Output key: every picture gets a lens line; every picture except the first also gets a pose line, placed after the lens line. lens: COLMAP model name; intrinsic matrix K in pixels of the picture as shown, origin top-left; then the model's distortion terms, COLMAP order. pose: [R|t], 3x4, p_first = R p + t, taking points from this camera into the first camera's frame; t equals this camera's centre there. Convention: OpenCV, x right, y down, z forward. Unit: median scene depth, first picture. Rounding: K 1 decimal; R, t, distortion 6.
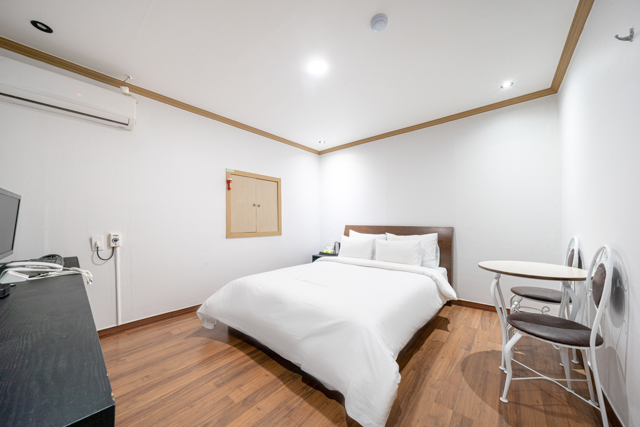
lens RADIAL K [[220.4, 0, 316.8], [0, 220.4, 213.5], [0, 0, 1]] dist [0.034882, -0.009921]
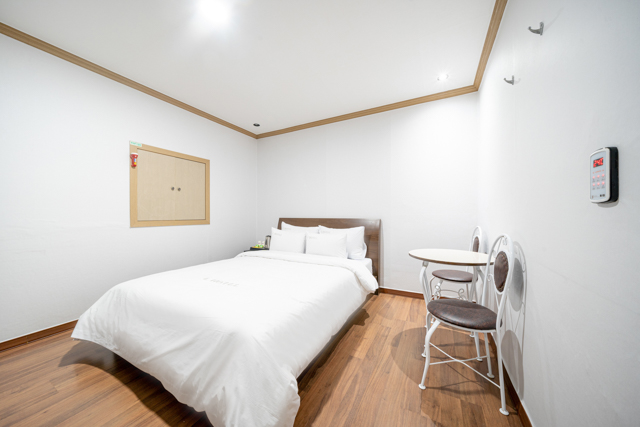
lens RADIAL K [[219.0, 0, 329.4], [0, 219.0, 216.7], [0, 0, 1]] dist [0.000197, 0.000077]
pose [[0.970690, 0.016376, 0.239775, 0.160049], [-0.024084, 0.999282, 0.029249, 0.043792], [-0.239124, -0.034167, 0.970388, 0.162039]]
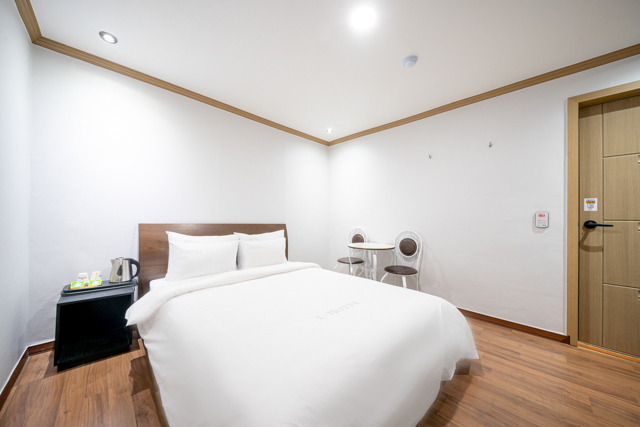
lens RADIAL K [[219.2, 0, 309.9], [0, 219.2, 216.7], [0, 0, 1]] dist [0.000497, 0.000068]
pose [[0.101998, 0.034672, 0.994180, -1.002010], [-0.050858, 0.998267, -0.029597, 0.090046], [-0.993484, -0.047544, 0.103584, 1.456091]]
